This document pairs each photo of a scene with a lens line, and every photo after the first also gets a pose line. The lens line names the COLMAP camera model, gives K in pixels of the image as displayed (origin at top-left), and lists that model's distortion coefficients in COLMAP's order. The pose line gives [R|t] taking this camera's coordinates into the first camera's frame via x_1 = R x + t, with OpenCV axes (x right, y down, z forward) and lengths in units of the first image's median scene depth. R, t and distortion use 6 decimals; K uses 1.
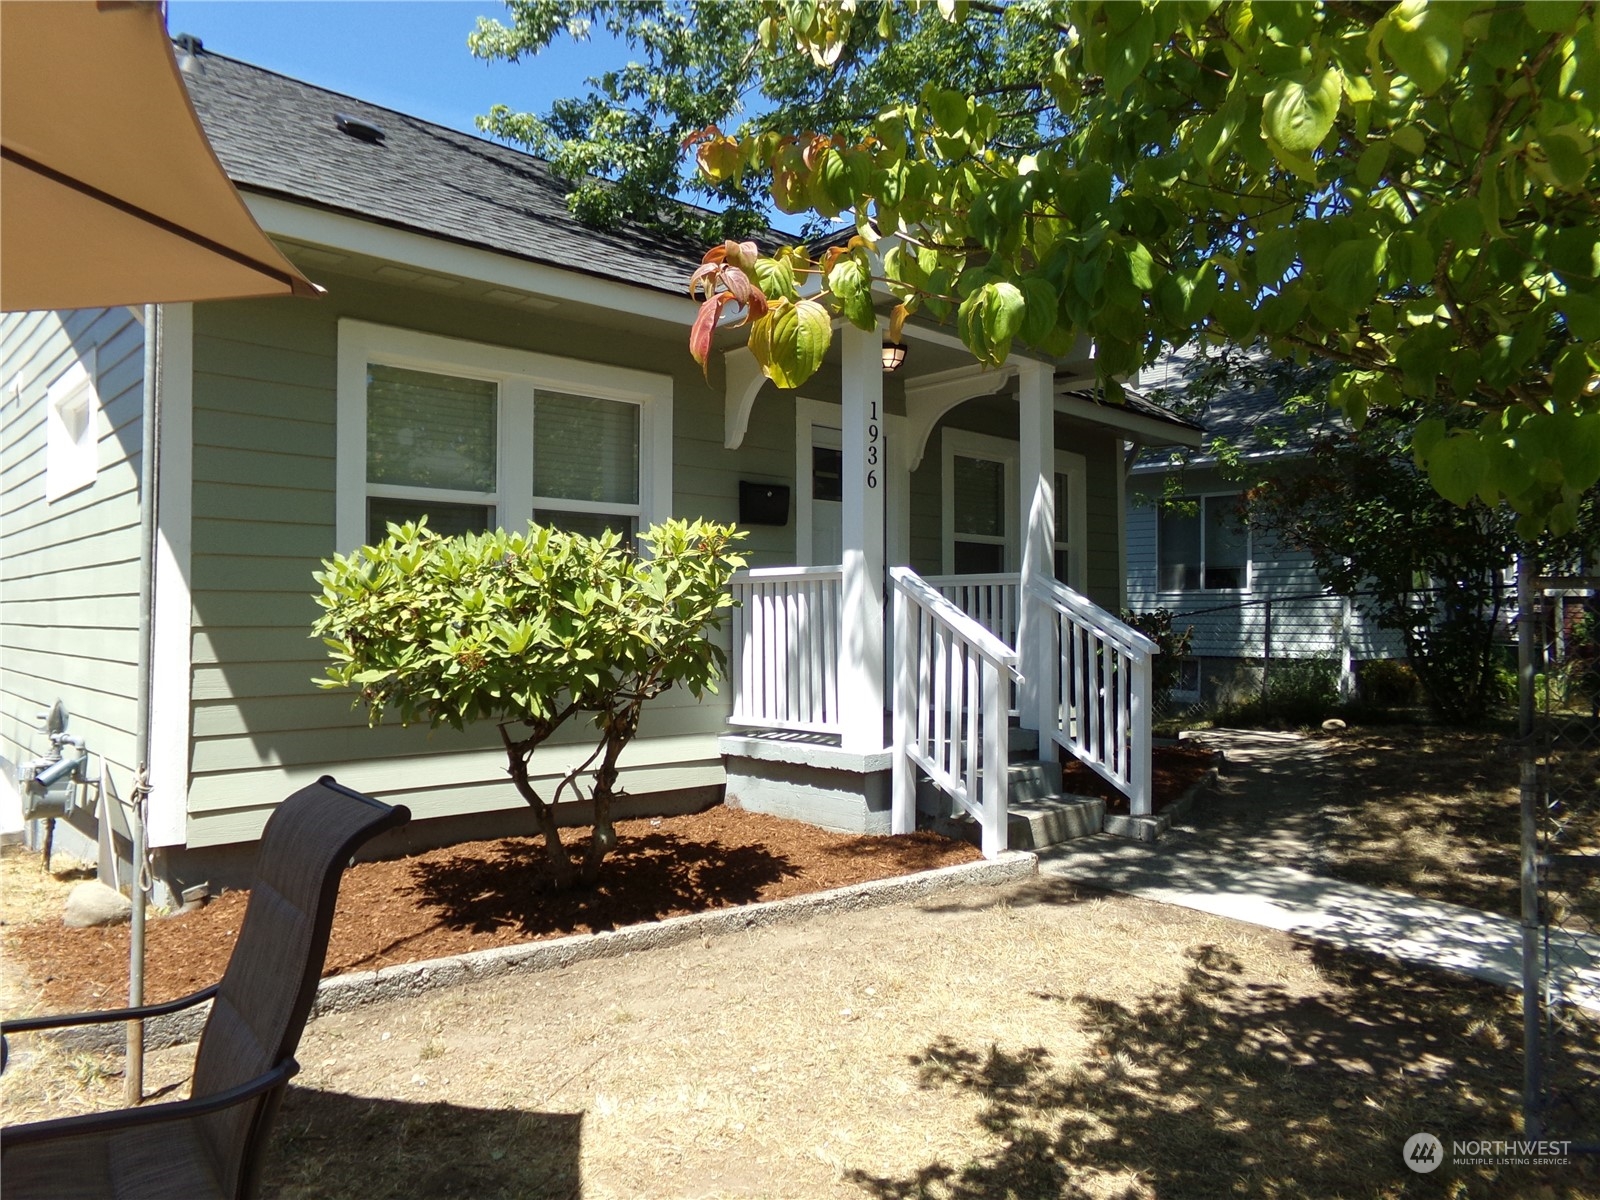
lens RADIAL K [[1107.5, 0, 800.0], [0, 1107.5, 600.0], [0, 0, 1]] dist [-0.044464, 0.090890]
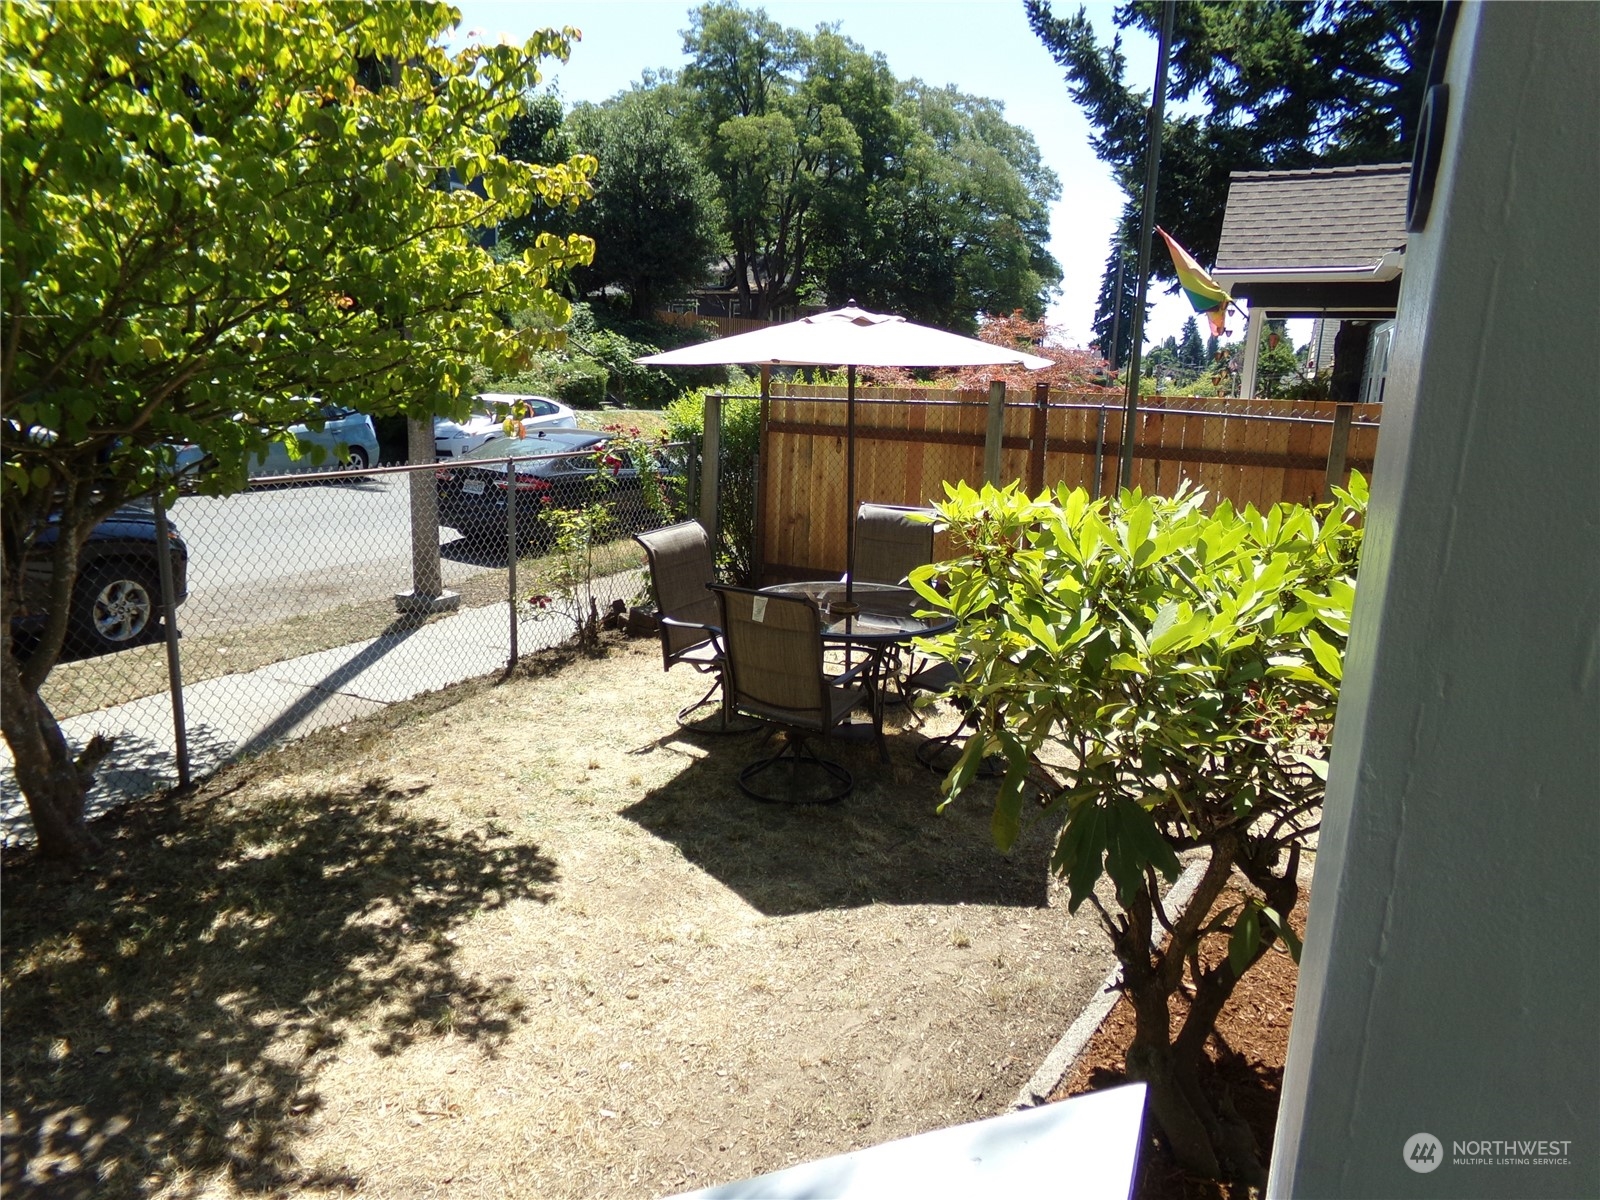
lens RADIAL K [[1104.4, 0, 800.0], [0, 1104.4, 600.0], [0, 0, 1]] dist [0.049947, -0.028249]
pose [[-0.918214, 0.061649, -0.391258, 0.198117], [-0.021861, 0.978419, 0.205470, -0.139147], [0.395481, 0.197218, -0.897050, 1.567728]]
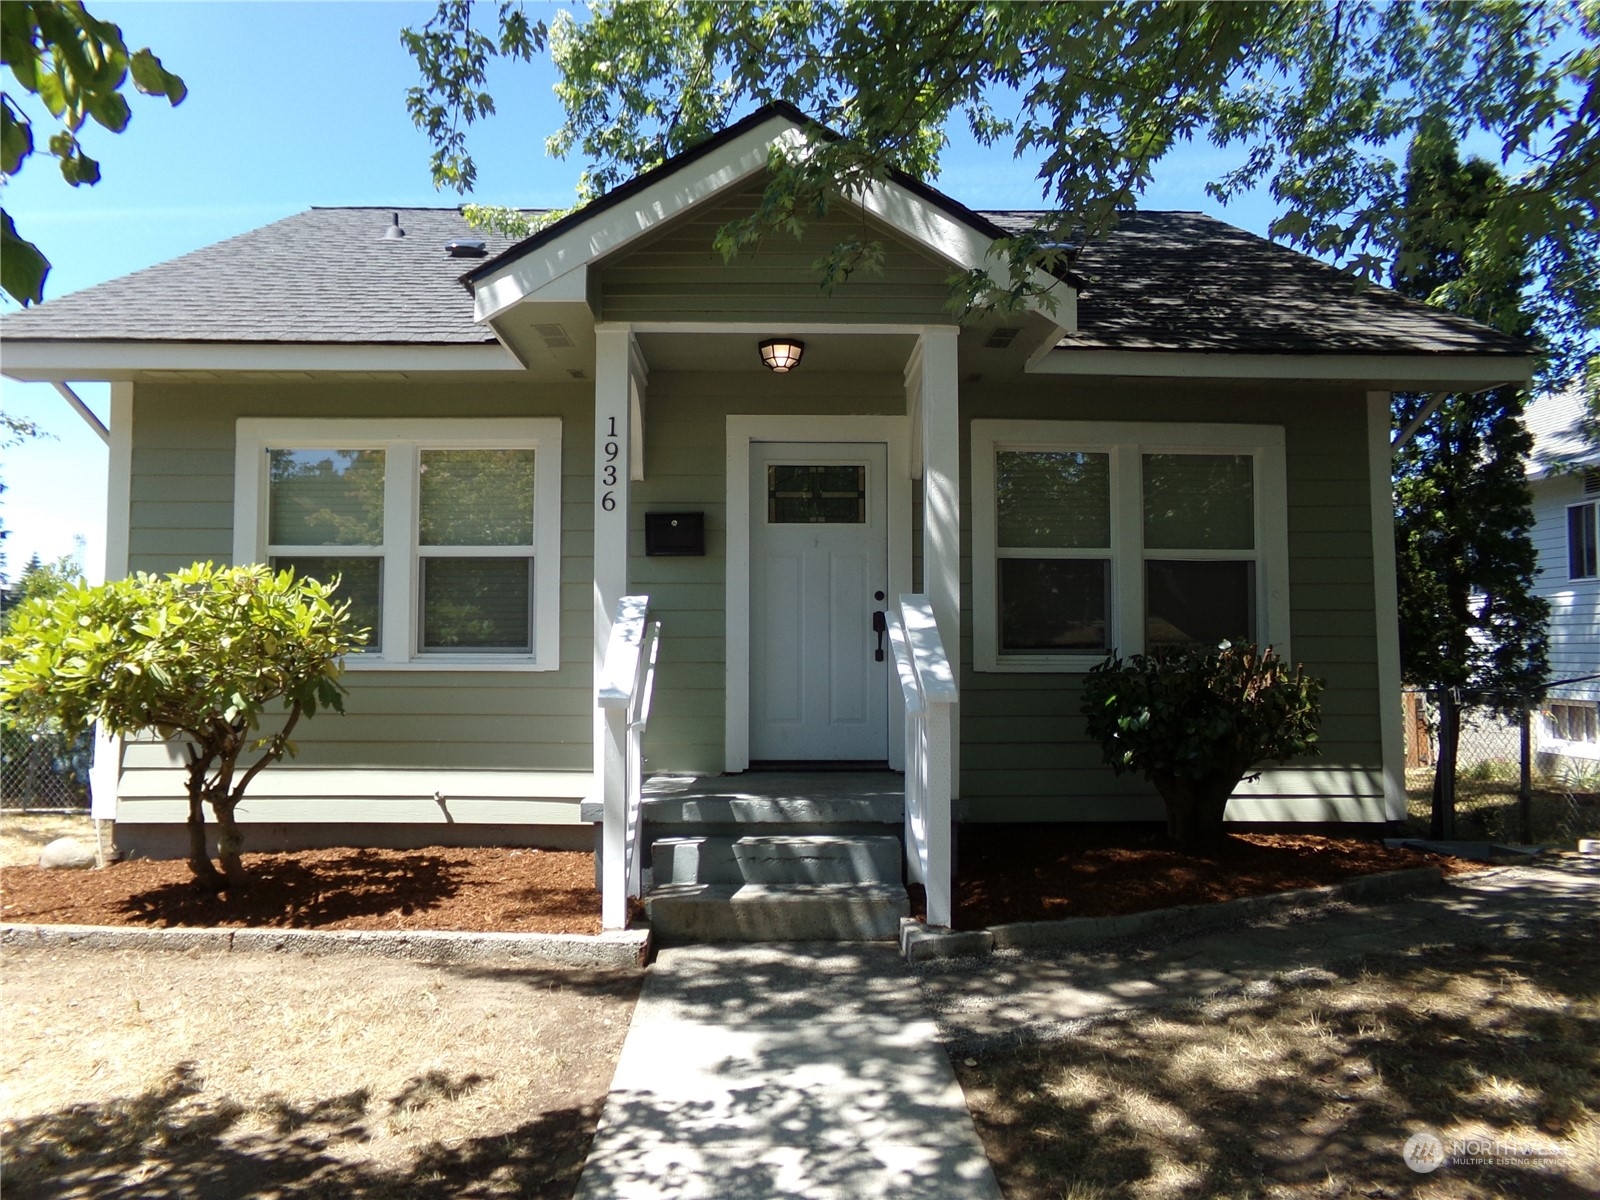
lens RADIAL K [[1104.4, 0, 800.0], [0, 1104.4, 600.0], [0, 0, 1]] dist [0.049947, -0.028249]
pose [[0.735288, -0.037640, -0.676709, 1.162284], [0.010635, 0.998974, -0.044010, 0.022431], [0.677671, 0.025164, 0.734934, 0.624112]]
